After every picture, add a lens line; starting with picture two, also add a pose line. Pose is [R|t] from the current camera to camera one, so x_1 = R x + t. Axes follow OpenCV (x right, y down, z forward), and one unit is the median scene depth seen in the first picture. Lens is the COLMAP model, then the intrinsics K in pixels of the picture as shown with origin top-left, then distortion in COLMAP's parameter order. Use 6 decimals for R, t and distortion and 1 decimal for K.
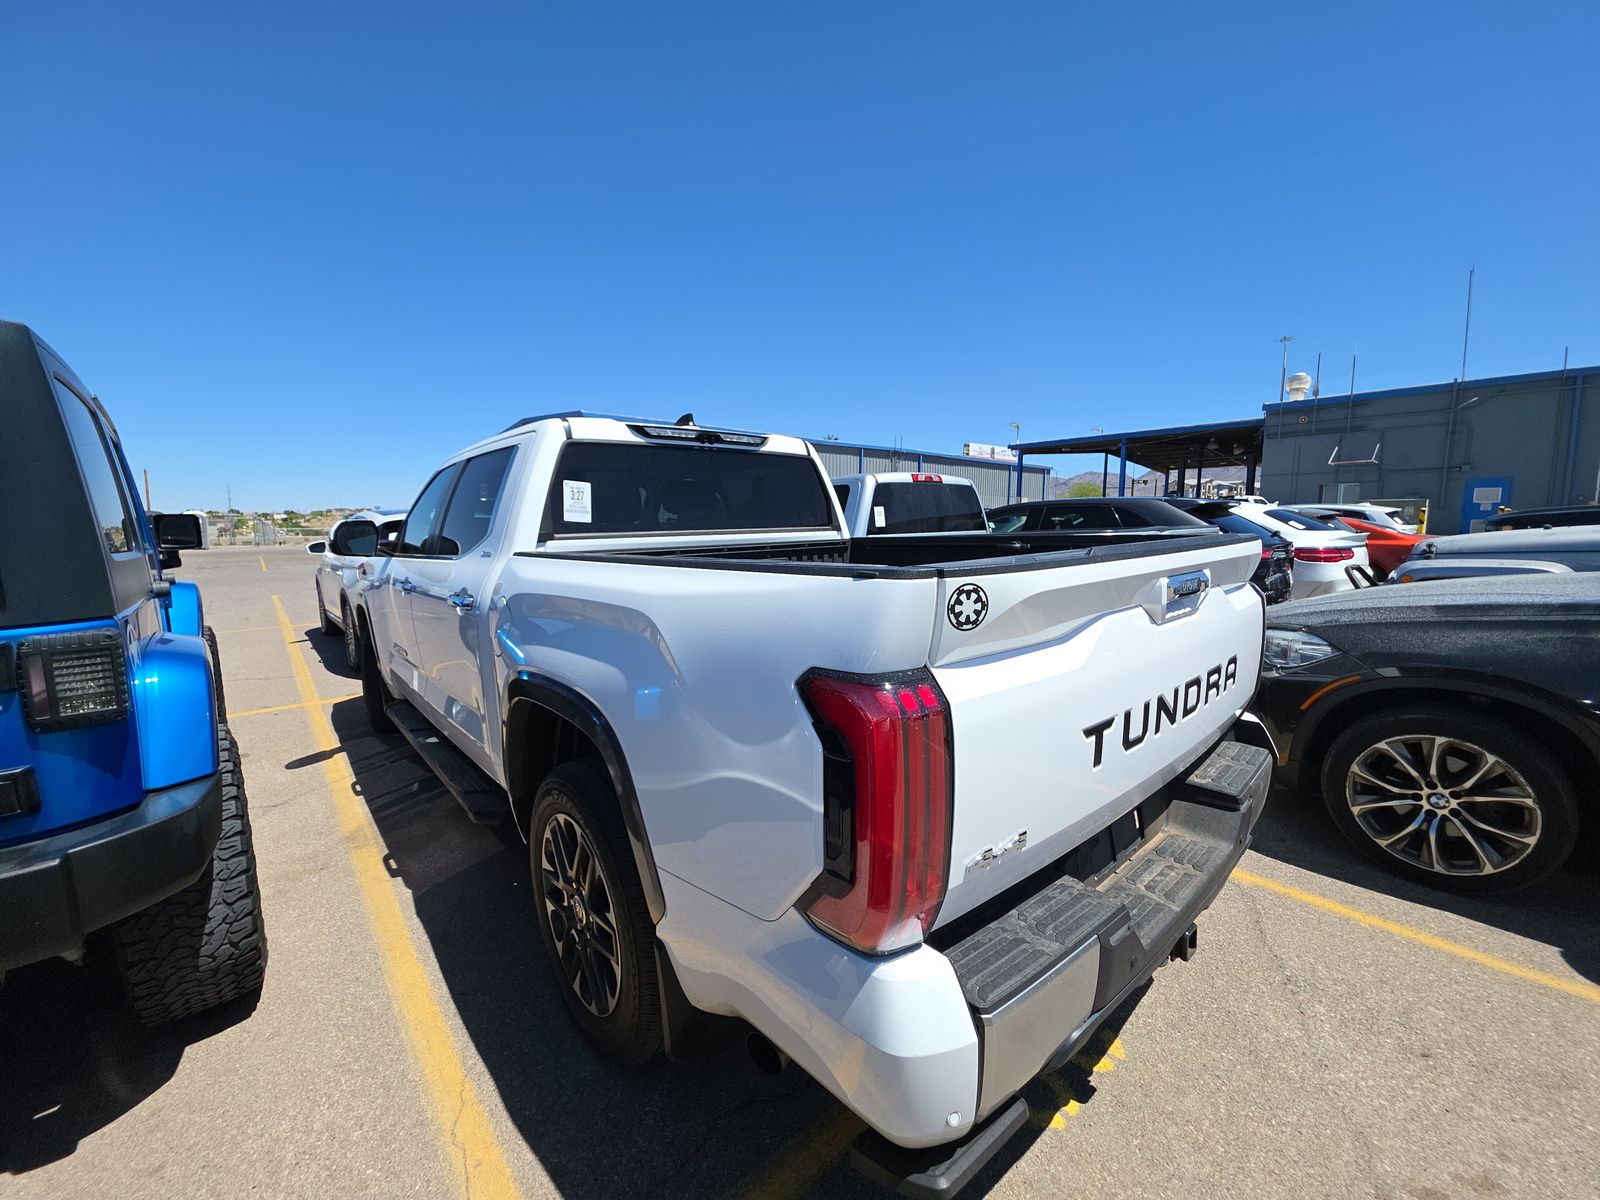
lens RADIAL K [[636.7, 0, 798.2], [0, 636.7, 566.5], [0, 0, 1]] dist [0.001561, 0.000037]
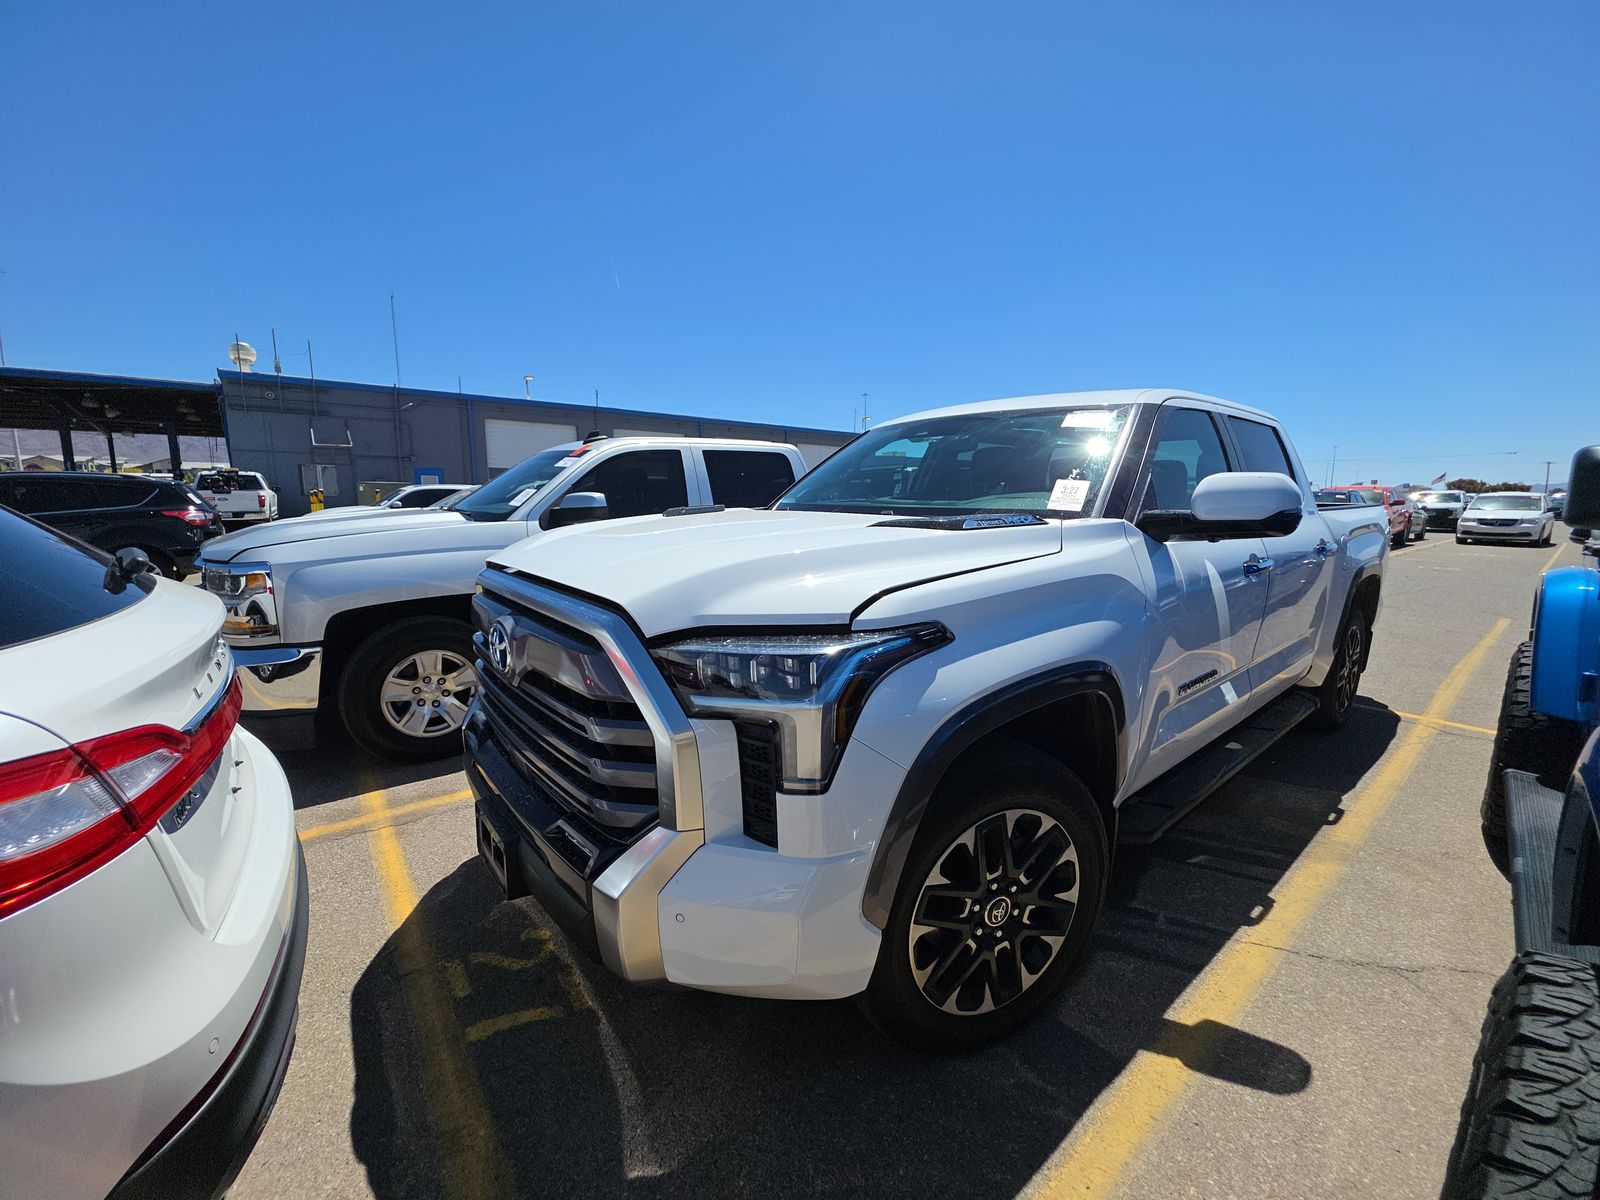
lens RADIAL K [[636.7, 0, 798.2], [0, 636.7, 566.5], [0, 0, 1]] dist [0.001561, 0.000037]
pose [[0.032463, -0.095399, 0.994910, -1.314331], [0.067189, 0.993391, 0.093061, -0.068340], [-0.997212, 0.063826, 0.038658, 1.429986]]
